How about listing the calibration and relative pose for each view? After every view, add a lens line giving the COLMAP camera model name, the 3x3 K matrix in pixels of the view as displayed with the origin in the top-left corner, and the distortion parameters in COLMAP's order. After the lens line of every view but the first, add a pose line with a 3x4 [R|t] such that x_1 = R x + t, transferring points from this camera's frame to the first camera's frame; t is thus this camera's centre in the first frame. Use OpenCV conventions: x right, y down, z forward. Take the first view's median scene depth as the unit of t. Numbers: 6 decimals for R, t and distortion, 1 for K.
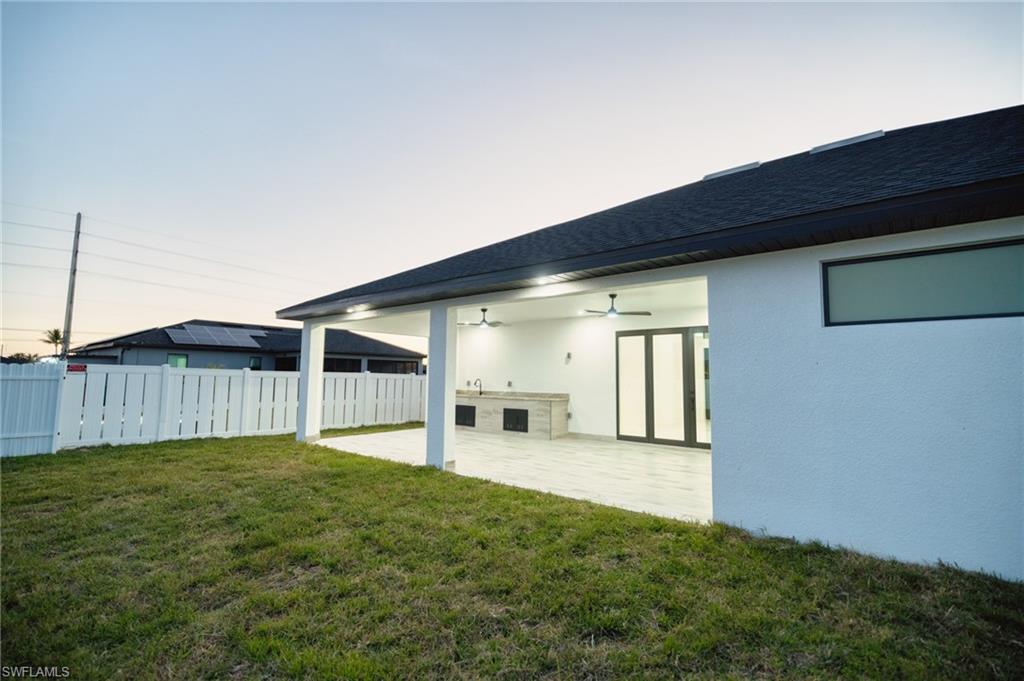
lens RADIAL K [[472.0, 0, 519.0], [0, 472.0, 335.0], [0, 0, 1]] dist [0.005219, -0.004531]
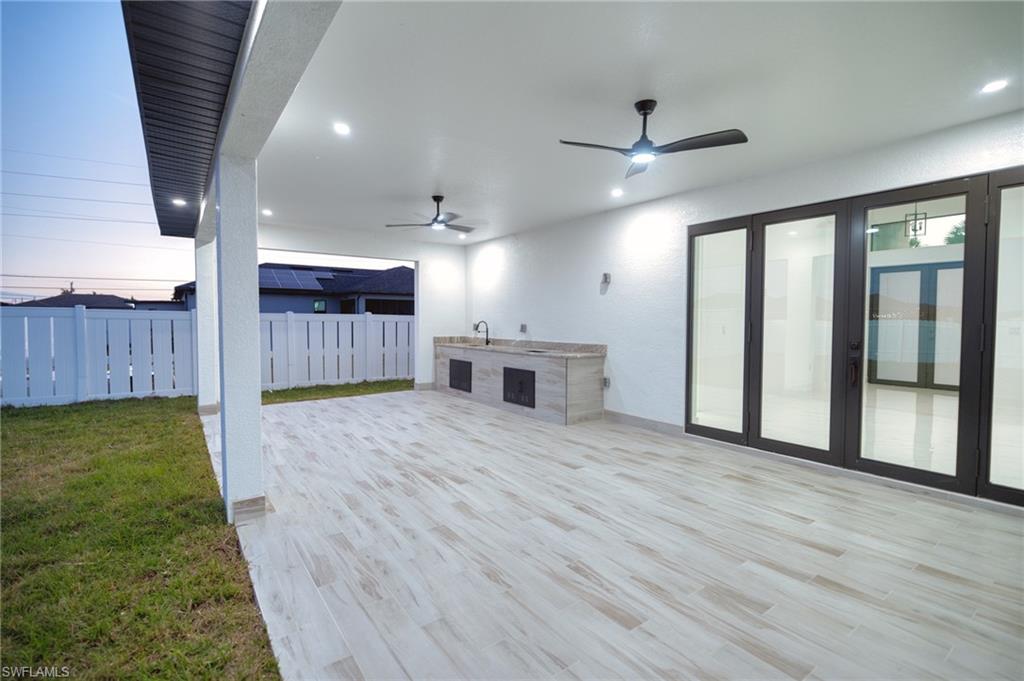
lens RADIAL K [[472.0, 0, 513.3], [0, 472.0, 338.6], [0, 0, 1]] dist [0.005219, -0.004531]
pose [[0.969056, 0.002042, -0.246833, 0.136215], [0.029473, 0.991855, 0.123919, 0.040737], [0.245075, -0.127359, 0.961102, 0.409853]]
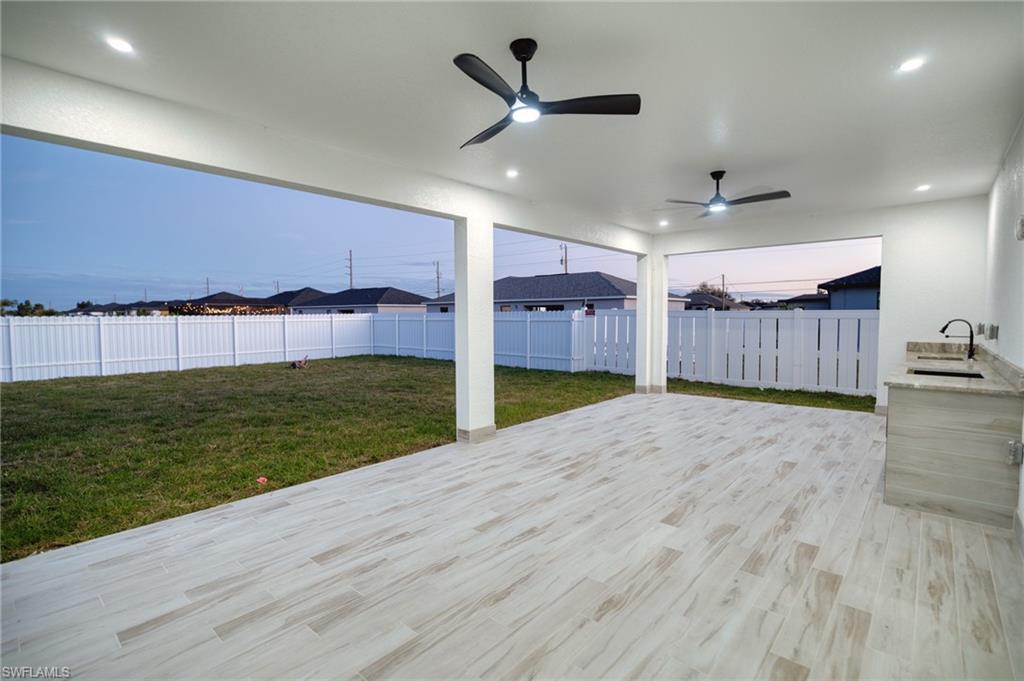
lens RADIAL K [[472.0, 0, 510.4], [0, 472.0, 337.4], [0, 0, 1]] dist [0.005219, -0.004531]
pose [[-0.034740, 0.033487, -0.998835, 0.372321], [0.093994, 0.995118, 0.030093, 0.068506], [0.994966, -0.092839, -0.037718, 0.709767]]
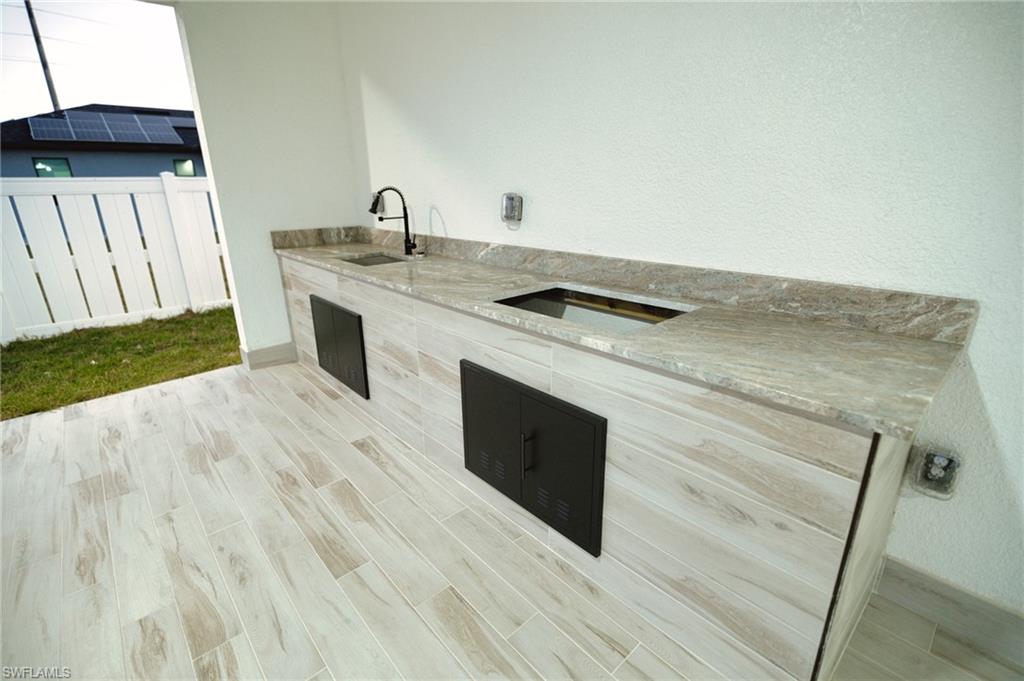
lens RADIAL K [[472.0, 0, 510.1], [0, 472.0, 341.9], [0, 0, 1]] dist [0.005219, -0.004531]
pose [[0.989269, 0.022040, -0.144435, 0.010357], [0.037586, 0.916897, 0.397350, 0.082104], [0.141190, -0.398514, 0.906229, 0.858708]]
